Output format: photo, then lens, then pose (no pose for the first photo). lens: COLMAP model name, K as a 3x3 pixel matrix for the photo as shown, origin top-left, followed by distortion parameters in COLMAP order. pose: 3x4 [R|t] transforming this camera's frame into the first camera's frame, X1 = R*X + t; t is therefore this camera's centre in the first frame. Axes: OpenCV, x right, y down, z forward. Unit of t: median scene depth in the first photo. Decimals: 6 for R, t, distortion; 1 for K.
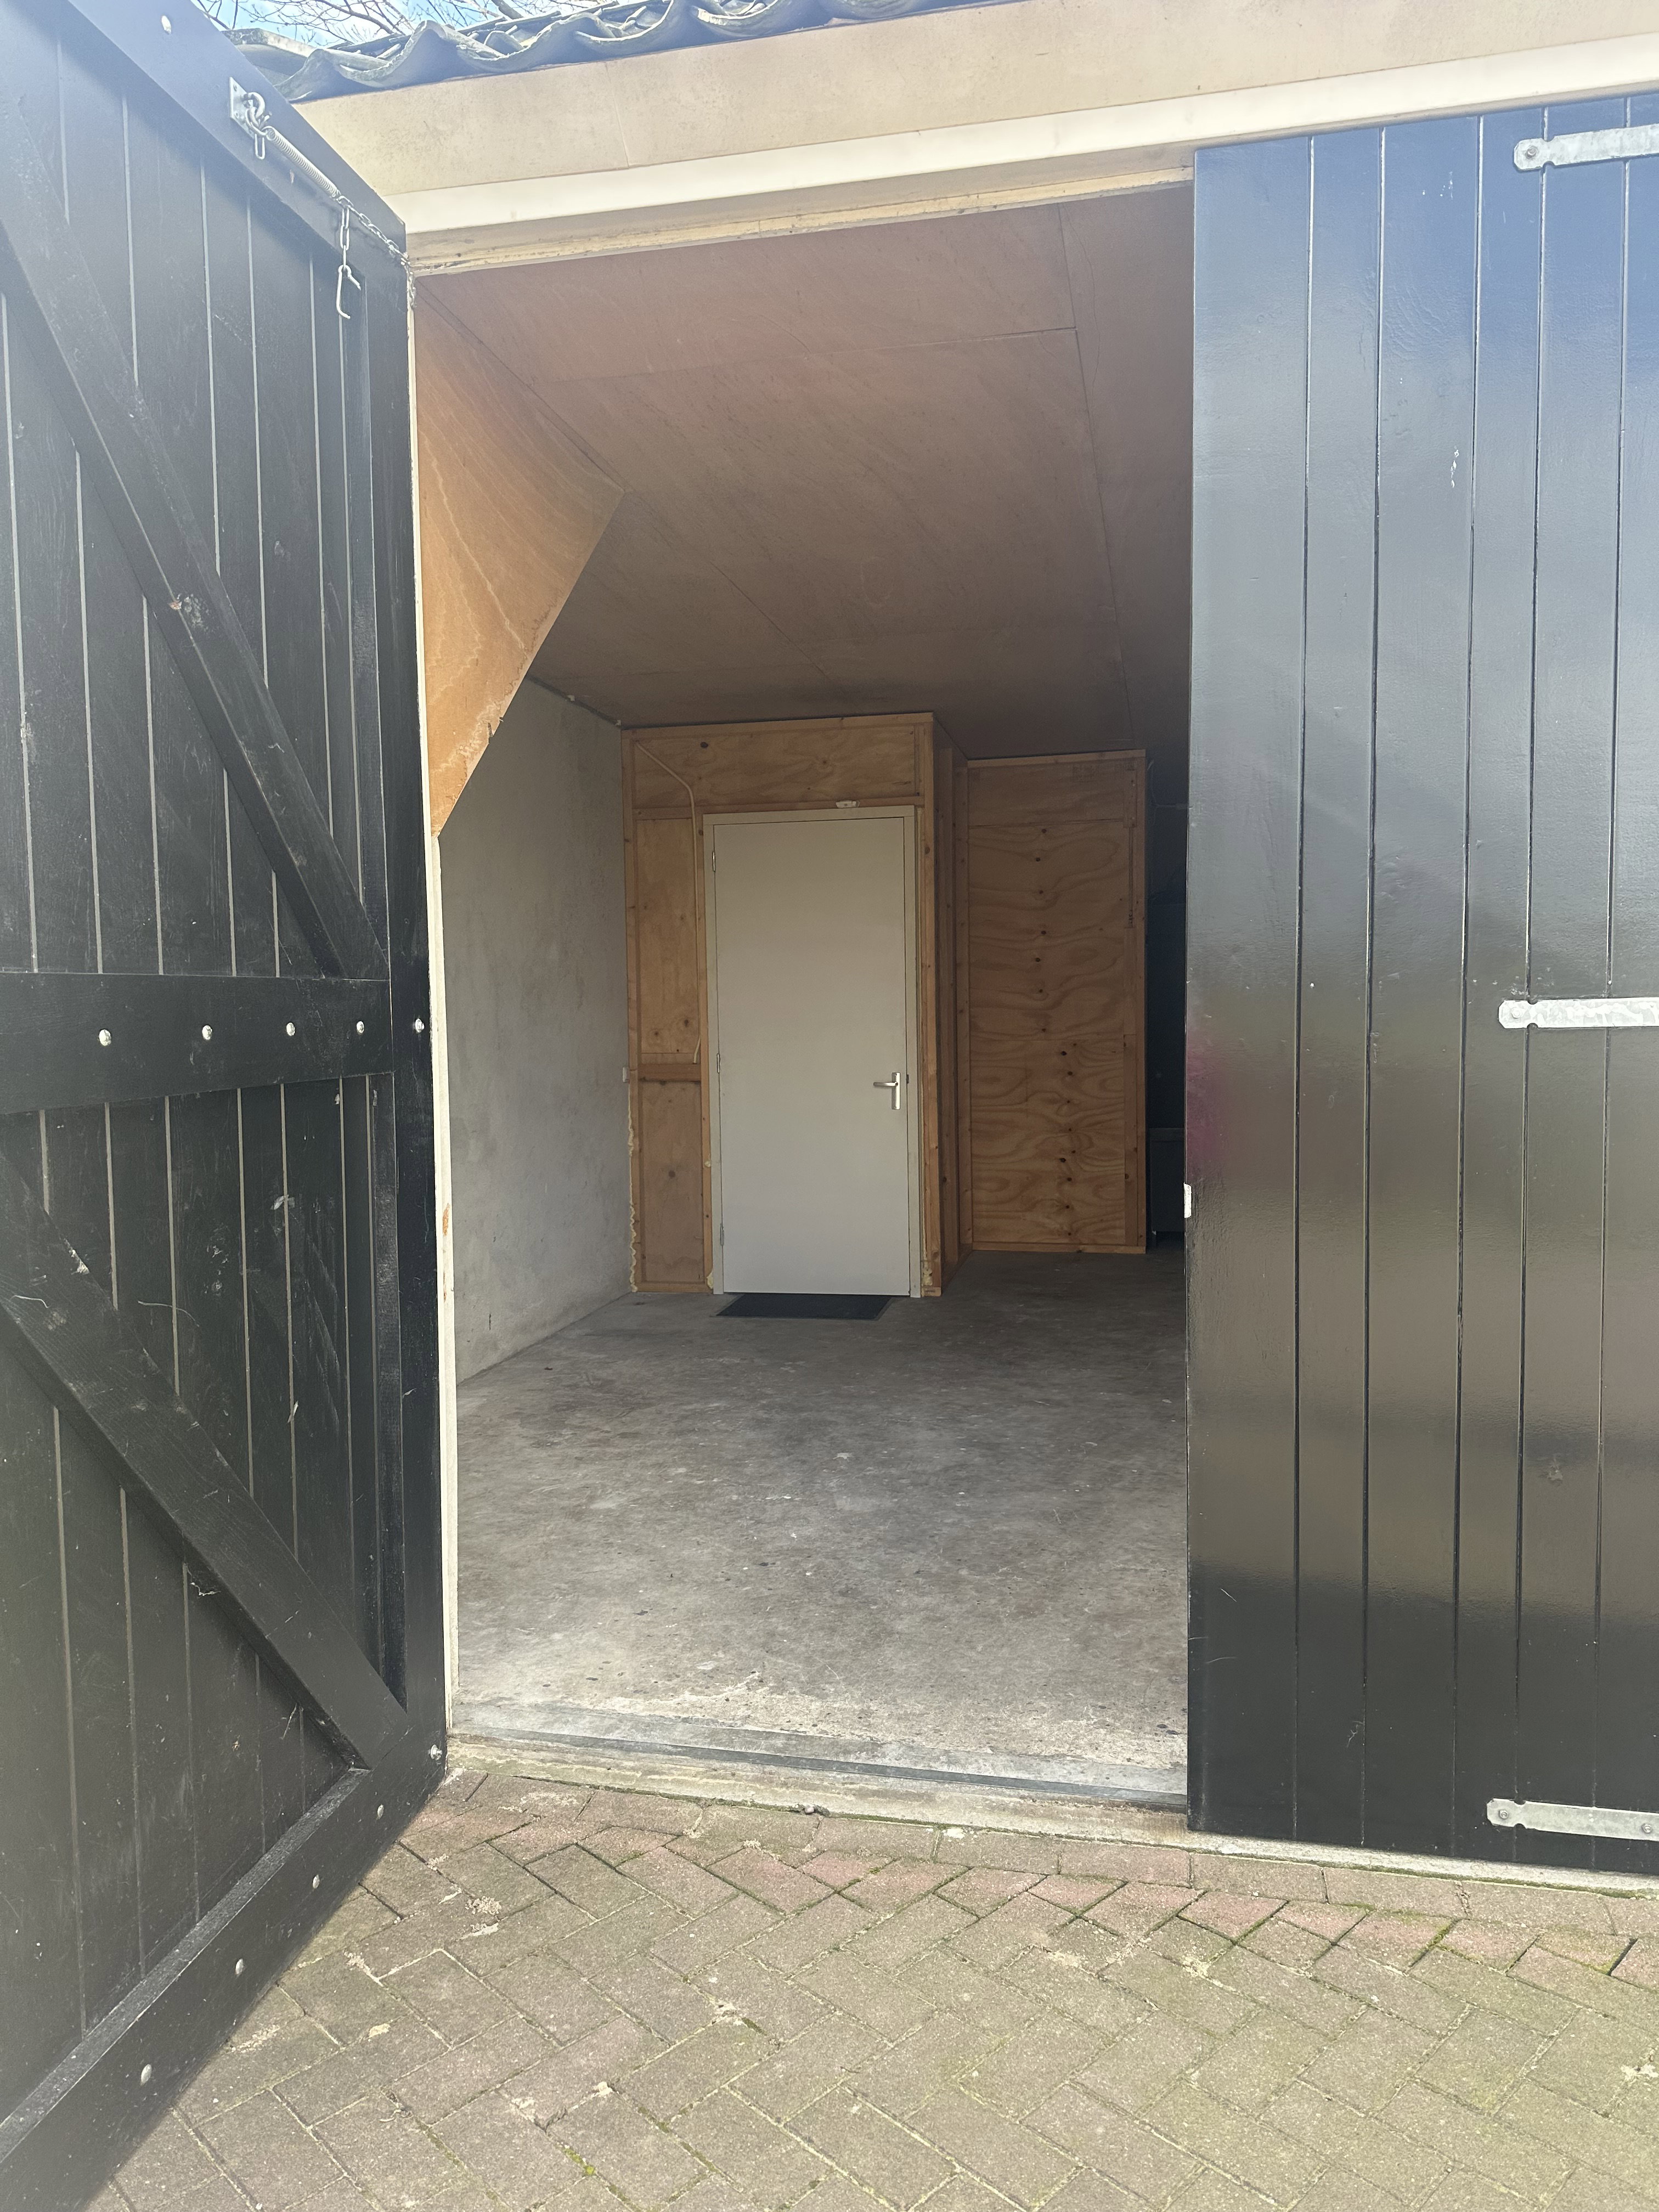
lens RADIAL K [[1548.5, 0, 829.5], [0, 1548.5, 1106.0], [0, 0, 1]] dist [0.008483, -0.000784]
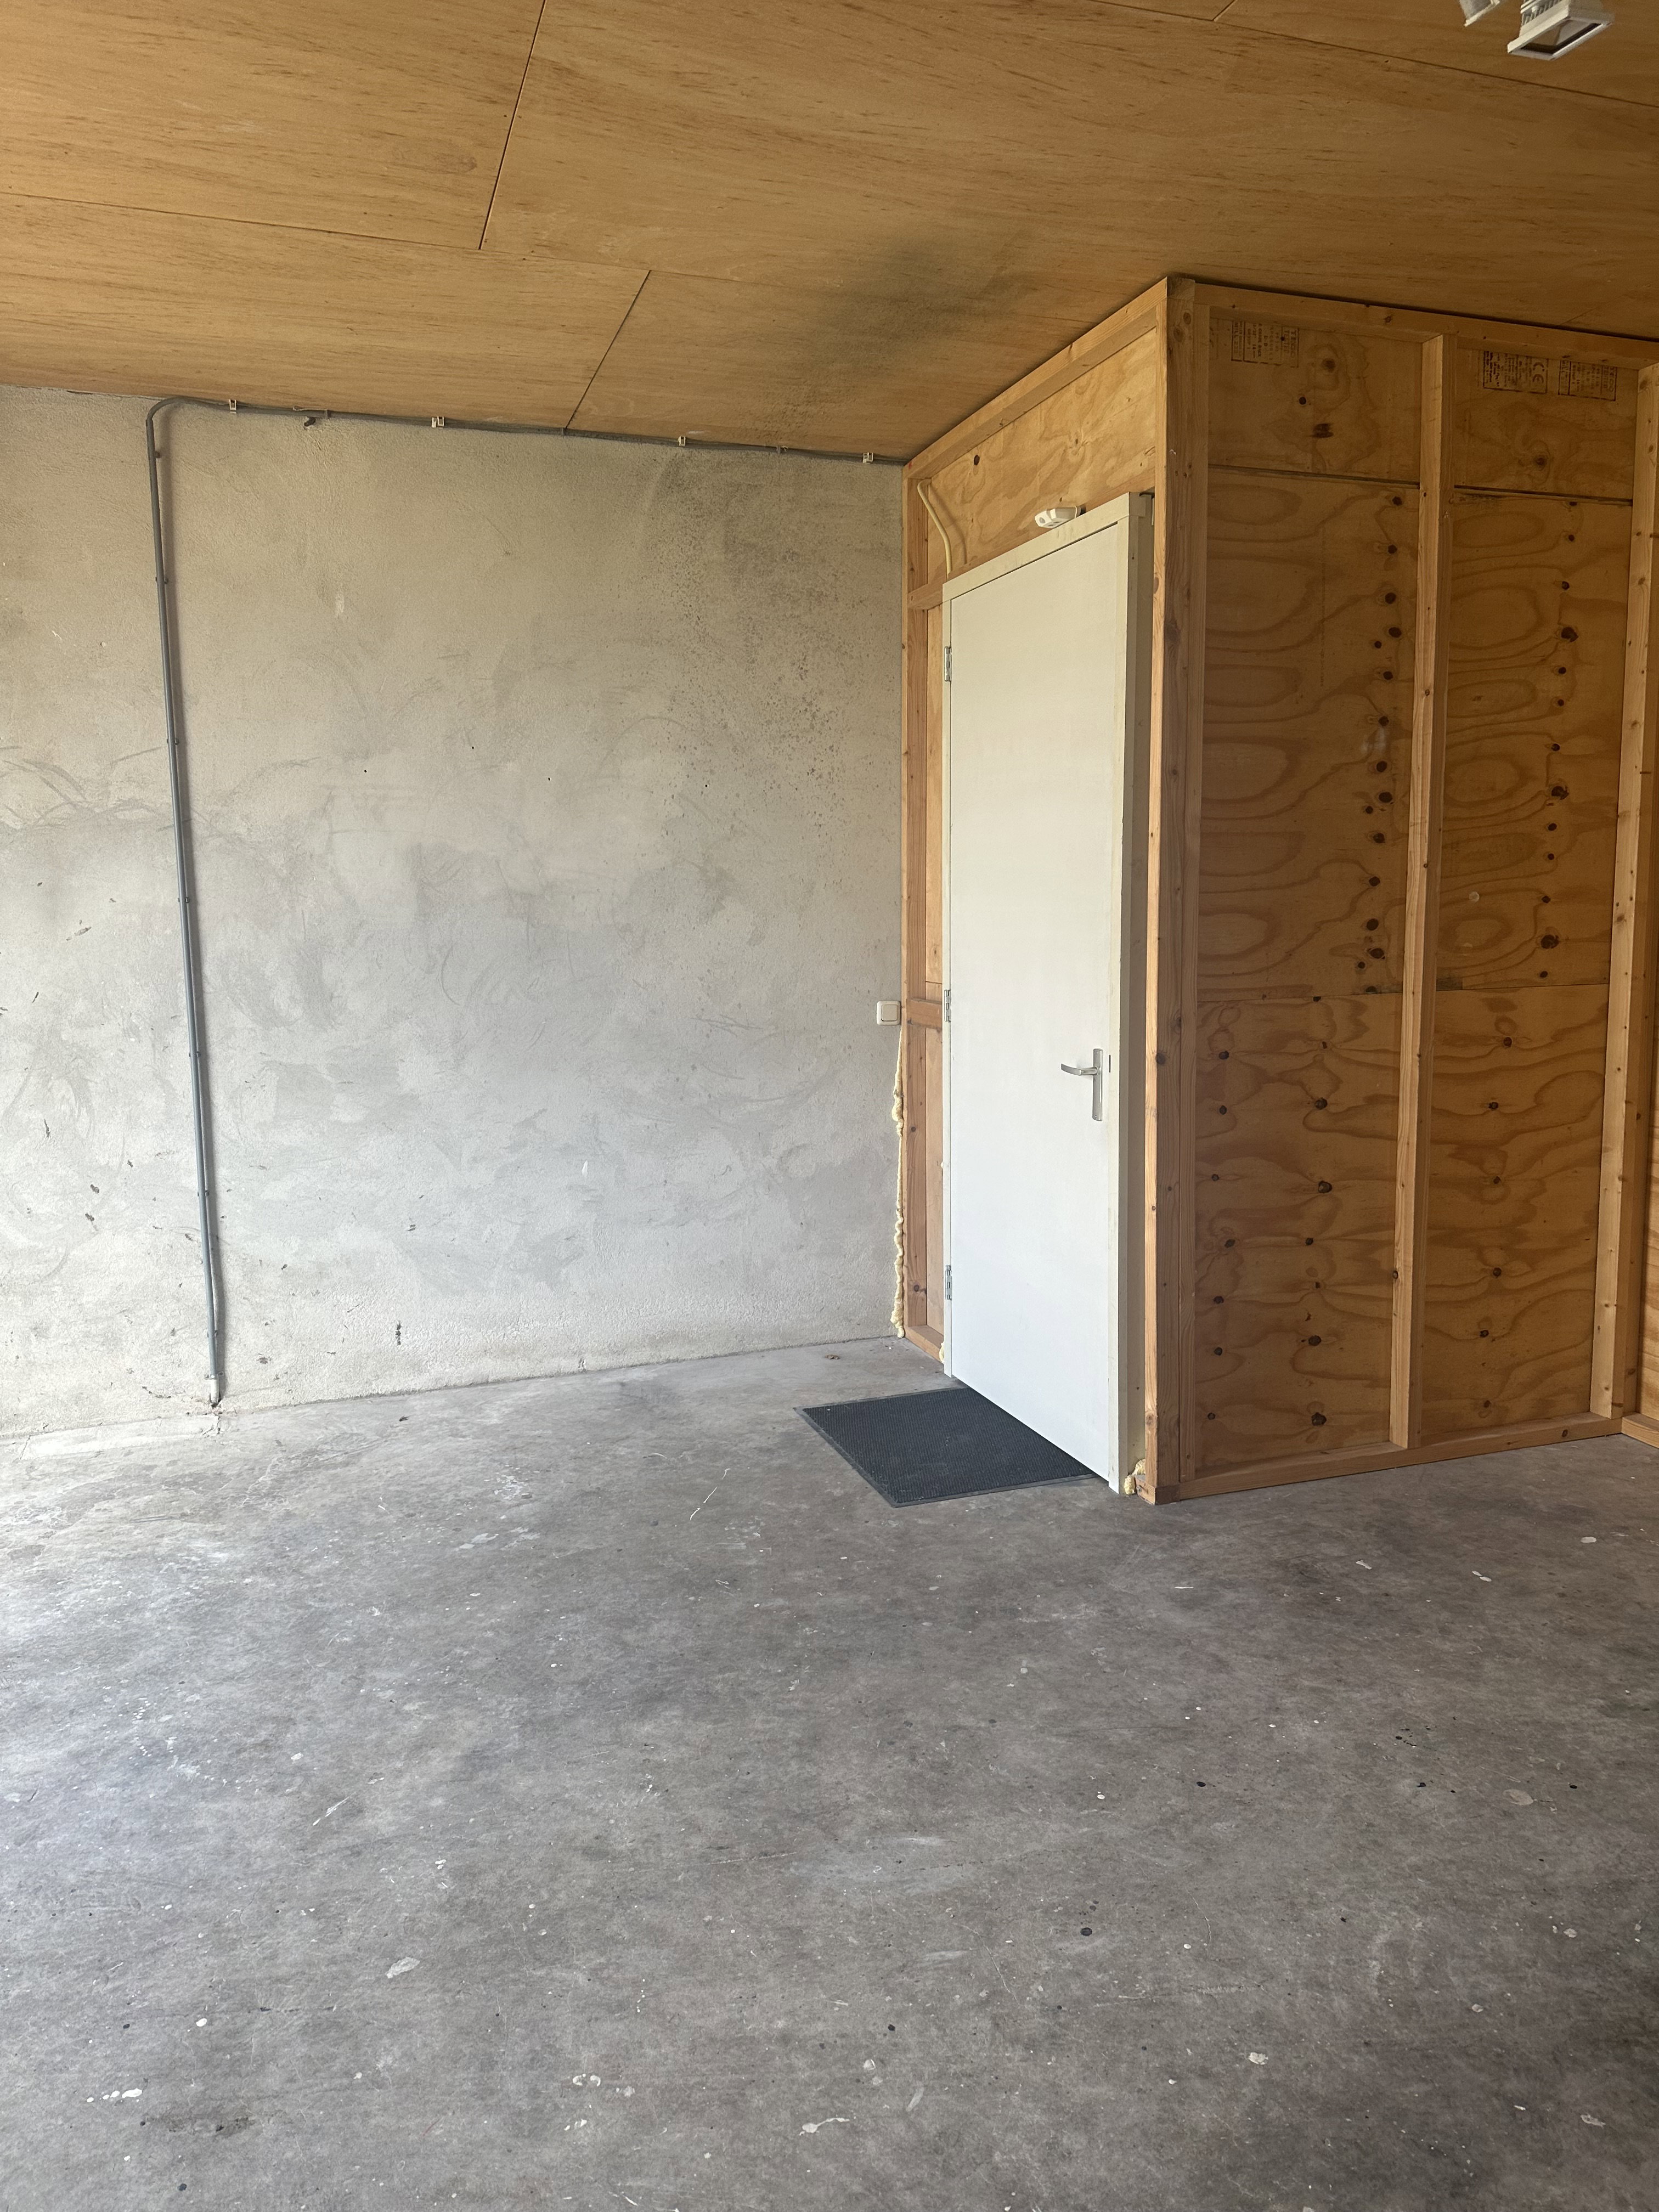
lens RADIAL K [[1548.5, 0, 829.5], [0, 1548.5, 1106.0], [0, 0, 1]] dist [0.008483, -0.000784]
pose [[0.510198, 0.130917, -0.850034, 0.589750], [-0.046159, 0.991090, 0.124937, -0.087335], [0.858817, -0.024506, 0.511696, 0.899484]]
